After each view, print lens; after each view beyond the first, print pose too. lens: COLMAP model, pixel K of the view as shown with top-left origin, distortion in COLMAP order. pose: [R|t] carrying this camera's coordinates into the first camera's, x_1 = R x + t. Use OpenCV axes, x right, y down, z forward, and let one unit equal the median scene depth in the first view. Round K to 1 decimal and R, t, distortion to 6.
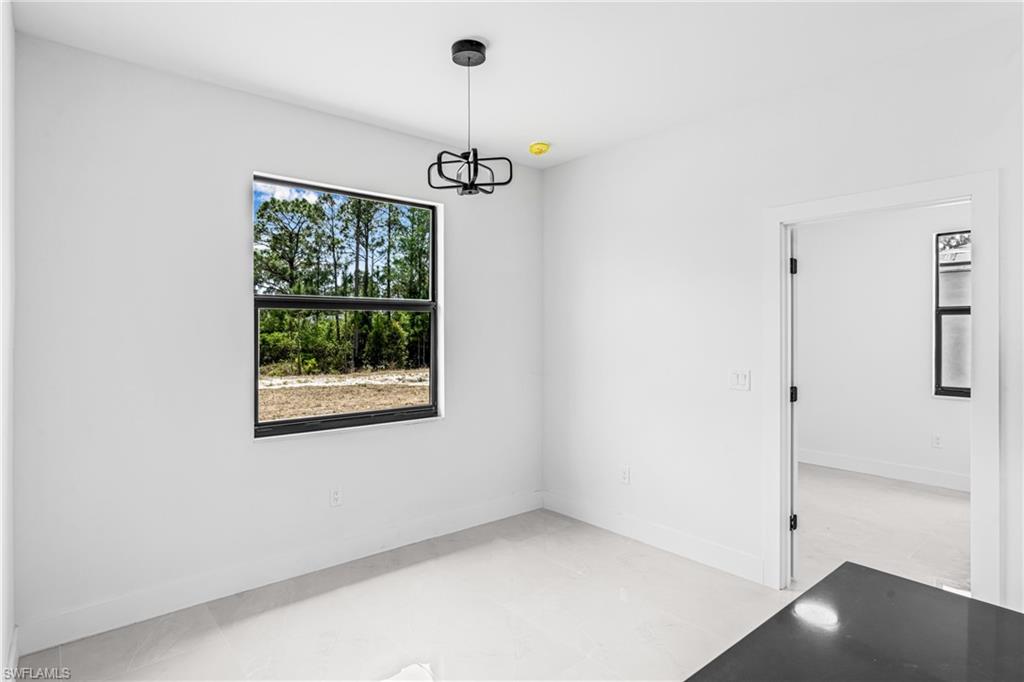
lens RADIAL K [[550.4, 0, 505.8], [0, 550.4, 332.4], [0, 0, 1]] dist [0.003317, 0.001666]
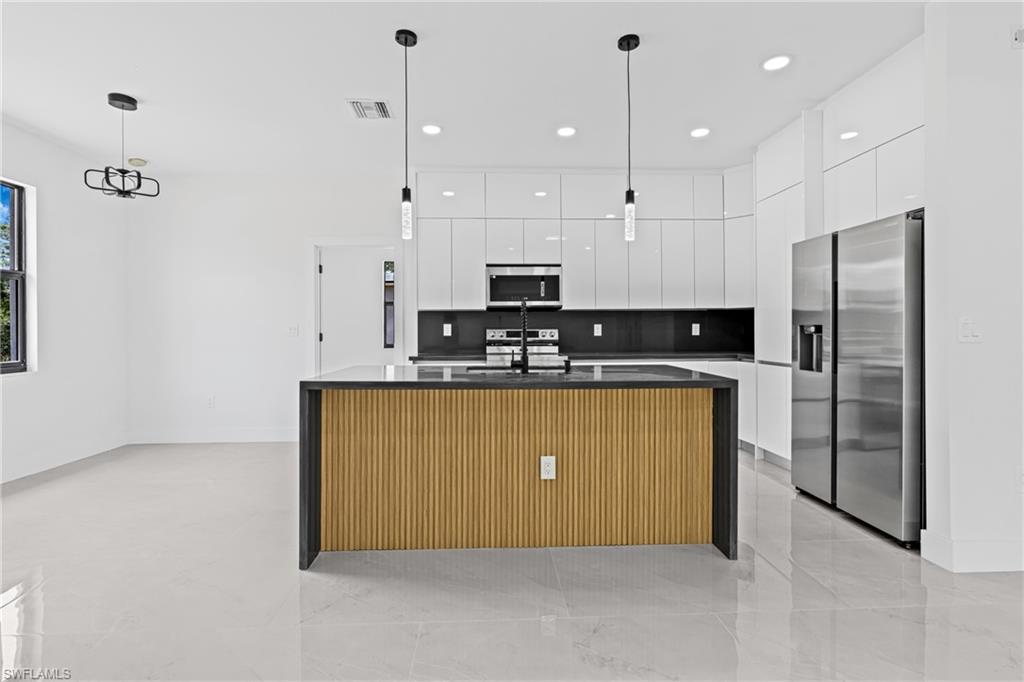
lens RADIAL K [[467.1, 0, 508.7], [0, 467.1, 330.9], [0, 0, 1]] dist [-0.012124, 0.001533]
pose [[0.606894, -0.005079, 0.794767, -0.027495], [0.007156, 0.999974, 0.000926, 0.007293], [-0.794751, 0.005126, 0.606914, -0.036914]]
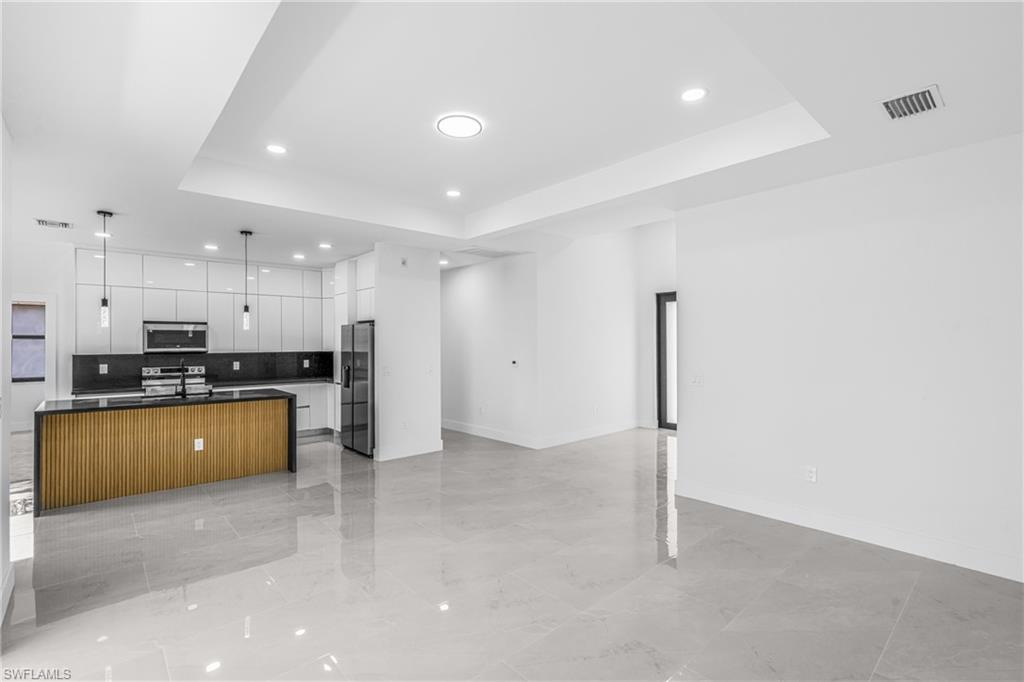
lens RADIAL K [[467.1, 0, 508.1], [0, 467.1, 343.9], [0, 0, 1]] dist [-0.012124, 0.001533]
pose [[-0.031188, 0.000542, 0.999513, -0.099964], [0.007157, 0.999974, -0.000319, -0.000406], [-0.999488, 0.007143, -0.031191, -0.081183]]
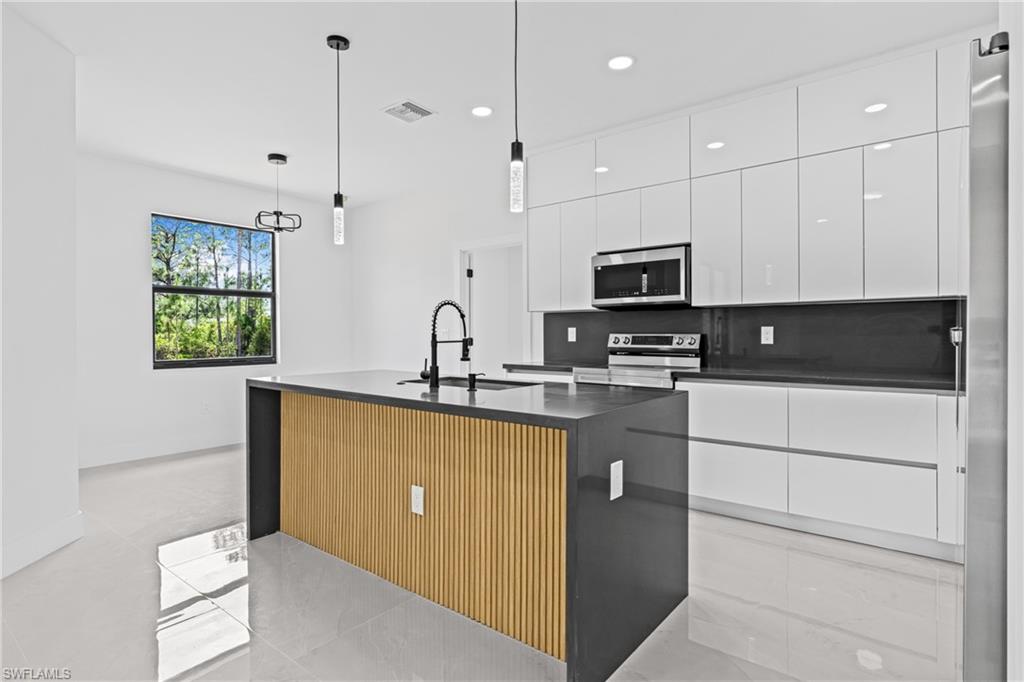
lens RADIAL K [[535.6, 0, 502.8], [0, 535.6, 341.9], [0, 0, 1]] dist [0.000087, 0.000369]
pose [[0.982401, -0.005829, 0.186694, 0.022646], [0.003957, 0.999938, 0.010395, 0.007362], [-0.186743, -0.009474, 0.982363, -0.063365]]
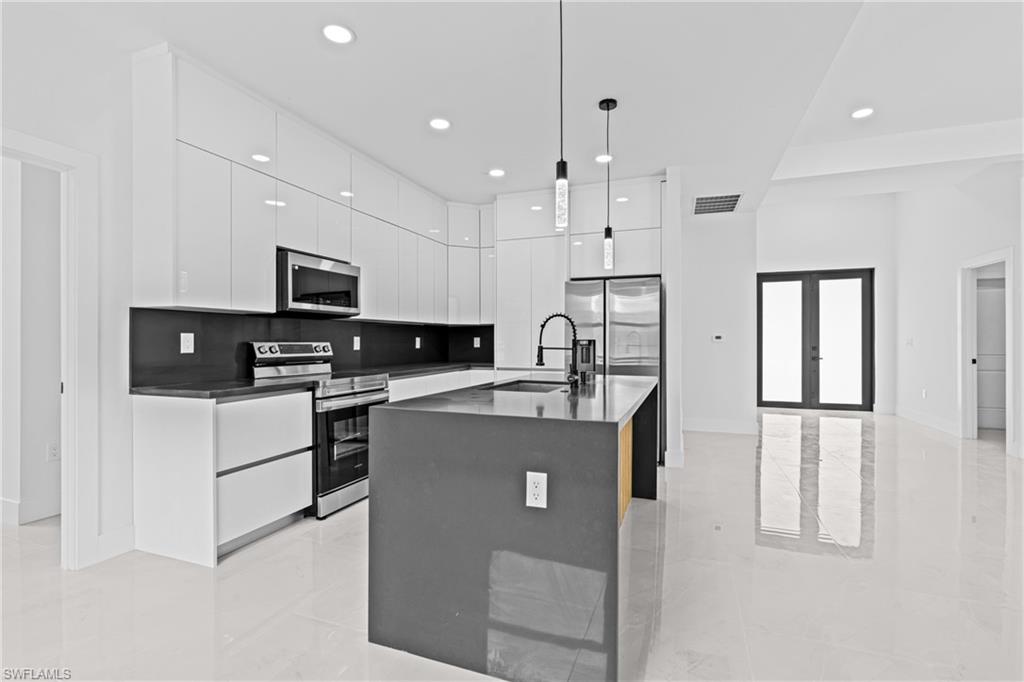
lens RADIAL K [[467.1, 0, 505.3], [0, 467.1, 340.3], [0, 0, 1]] dist [-0.012124, 0.001533]
pose [[-0.481793, 0.003632, 0.876277, -0.025822], [0.004779, 0.999987, -0.001518, 0.006960], [-0.876272, 0.003456, -0.481805, 0.041330]]
